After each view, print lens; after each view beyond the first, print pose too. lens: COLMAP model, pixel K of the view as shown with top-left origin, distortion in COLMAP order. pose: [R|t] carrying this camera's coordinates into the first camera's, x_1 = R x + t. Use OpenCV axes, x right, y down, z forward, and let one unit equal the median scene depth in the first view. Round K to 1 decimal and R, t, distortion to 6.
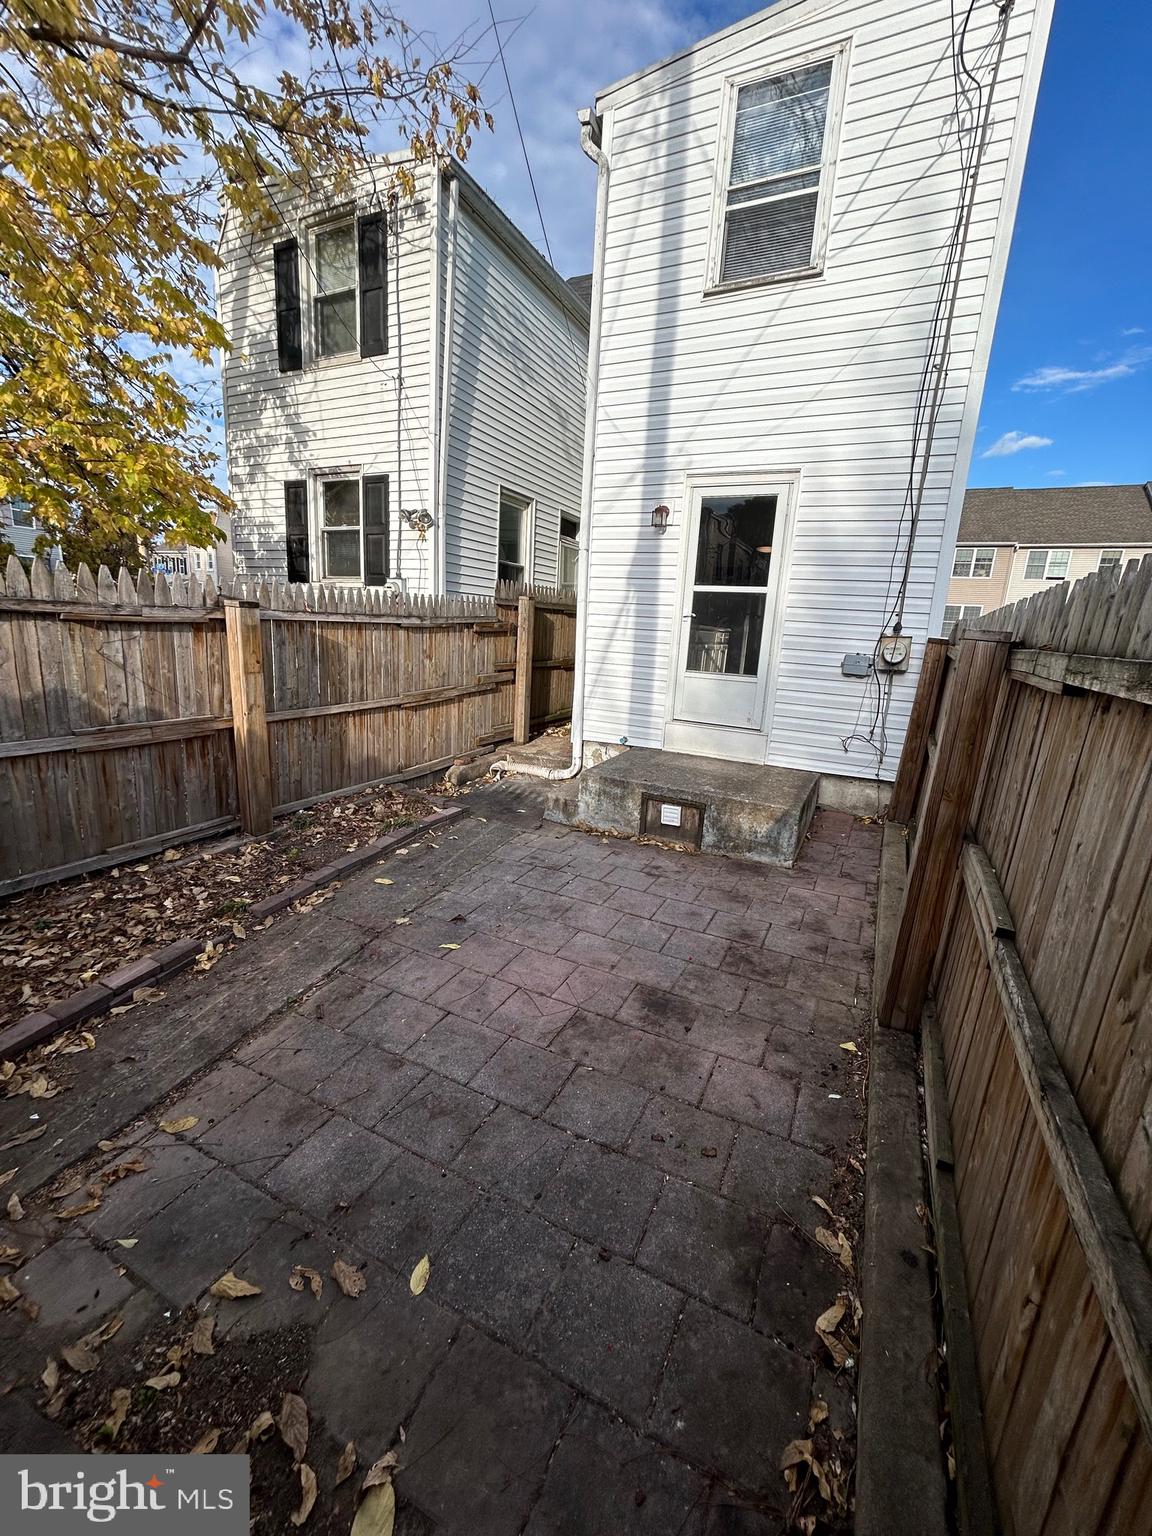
lens RADIAL K [[615.2, 0, 581.2], [0, 615.2, 767.0], [0, 0, 1]] dist [-0.002552, 0.000420]
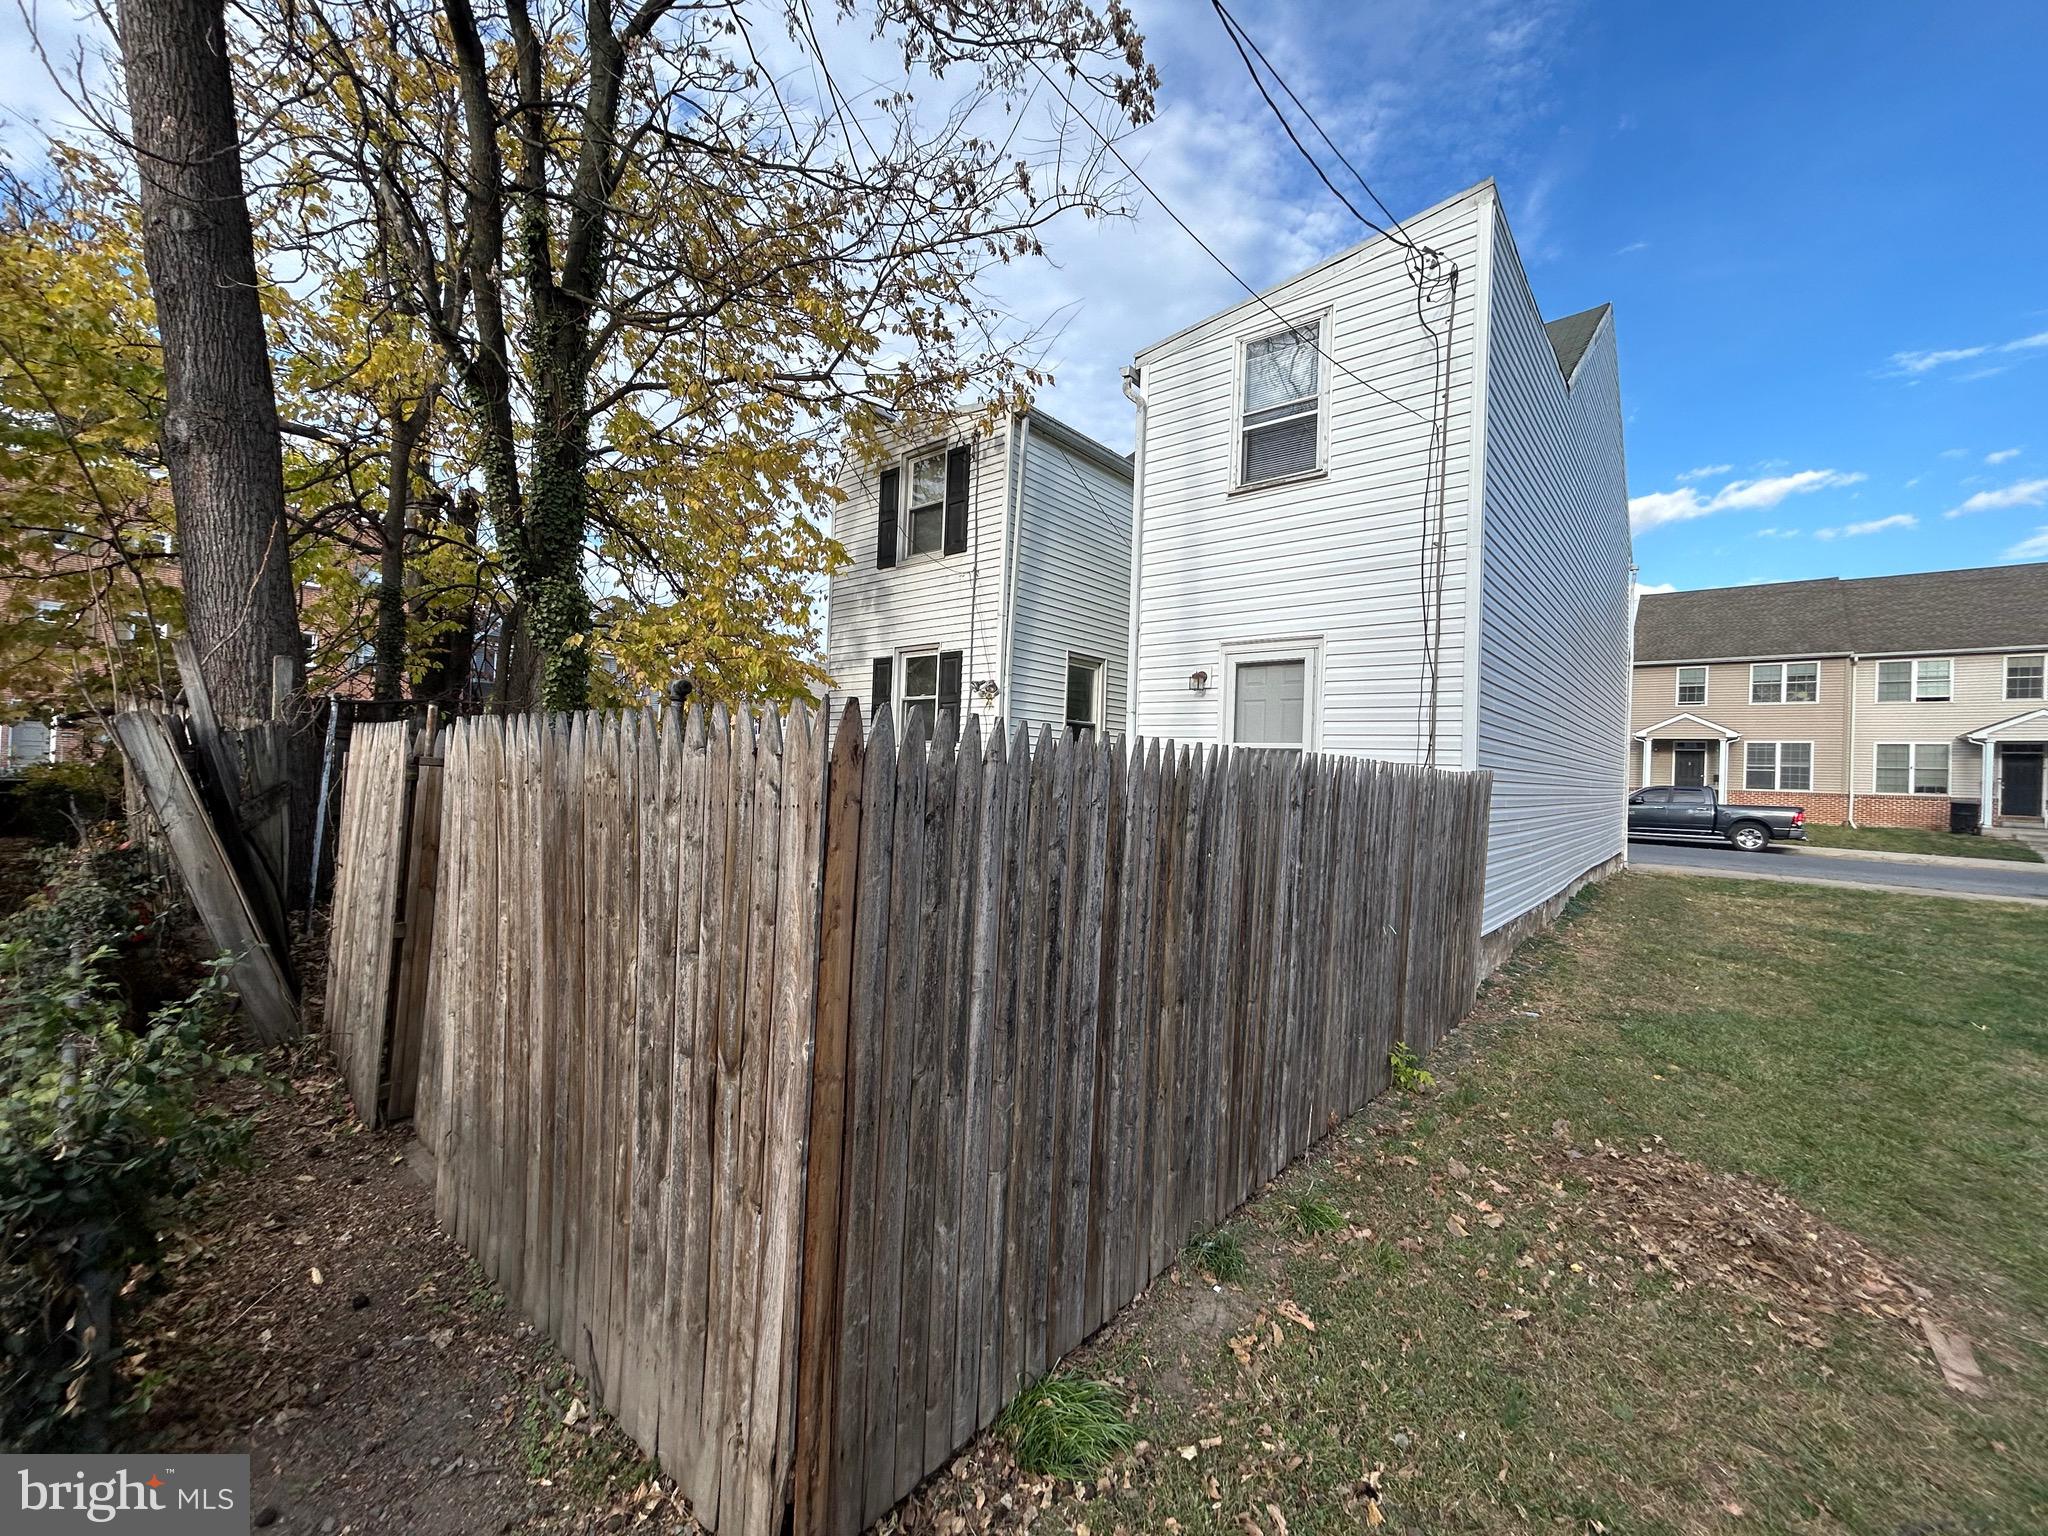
lens RADIAL K [[820.2, 0, 1017.3], [0, 820.2, 771.0], [0, 0, 1]] dist [-0.002552, 0.000420]
pose [[0.967201, -0.022616, -0.253002, 0.151122], [-0.038549, 0.971423, -0.234205, 0.070272], [0.251068, 0.236276, 0.938690, -0.303603]]
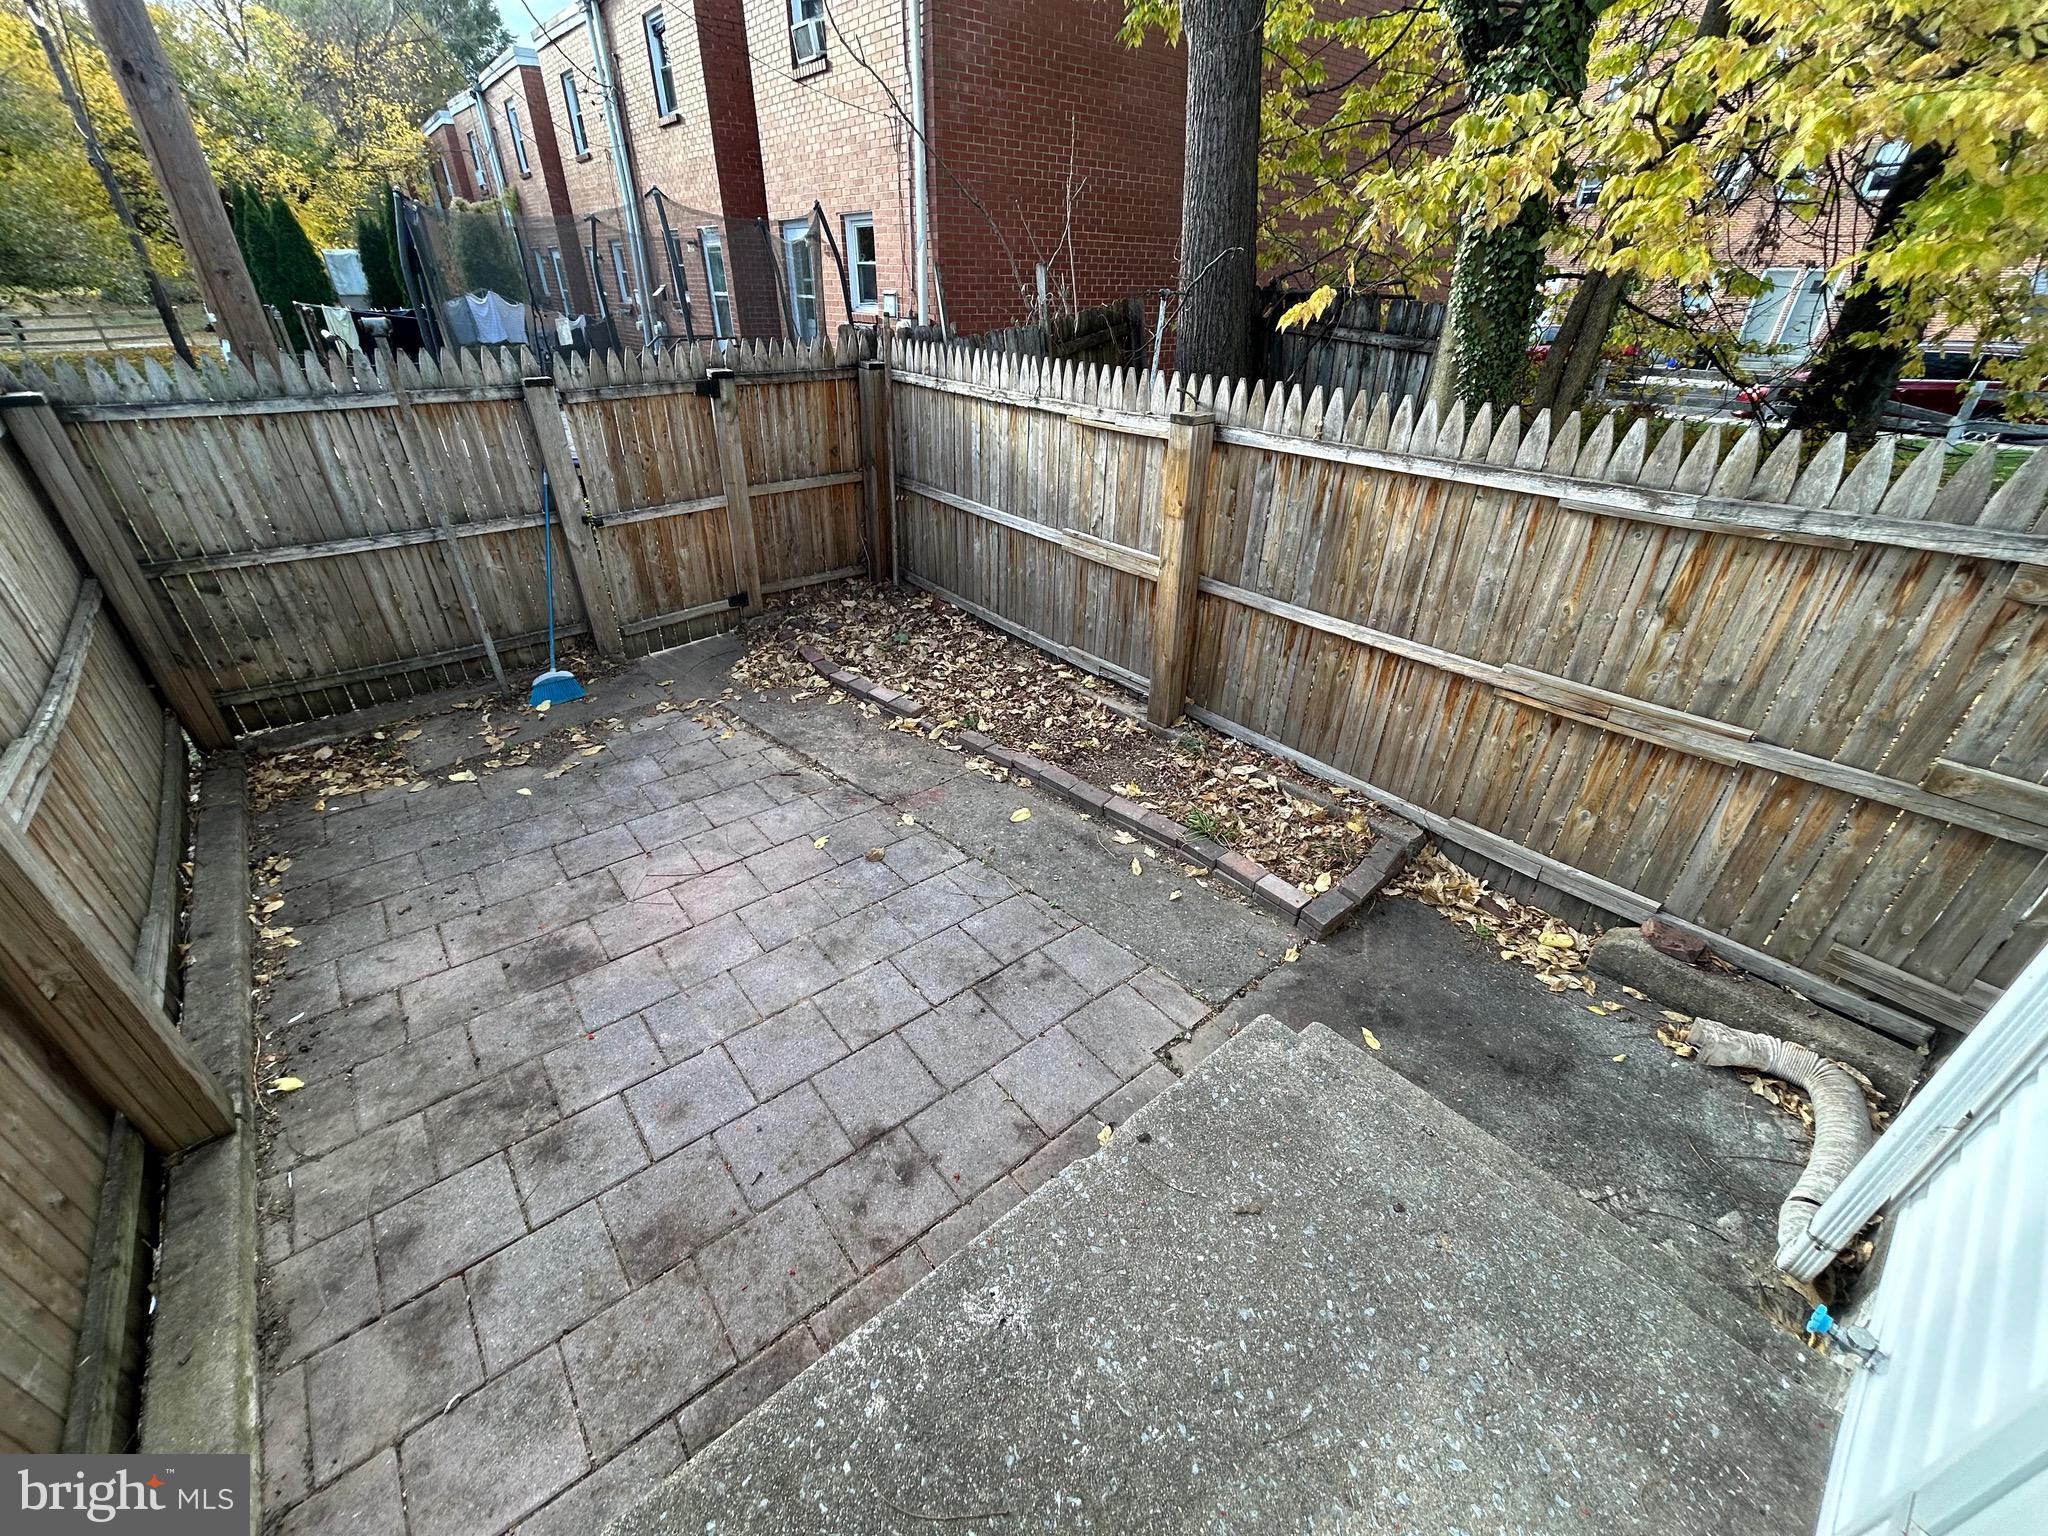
lens RADIAL K [[820.2, 0, 1019.4], [0, 820.2, 774.2], [0, 0, 1]] dist [-0.002552, 0.000420]
pose [[-0.417953, 0.415763, -0.807748, 0.418316], [-0.240220, 0.806906, 0.539627, -0.353154], [0.876133, 0.419576, -0.237374, 1.091498]]
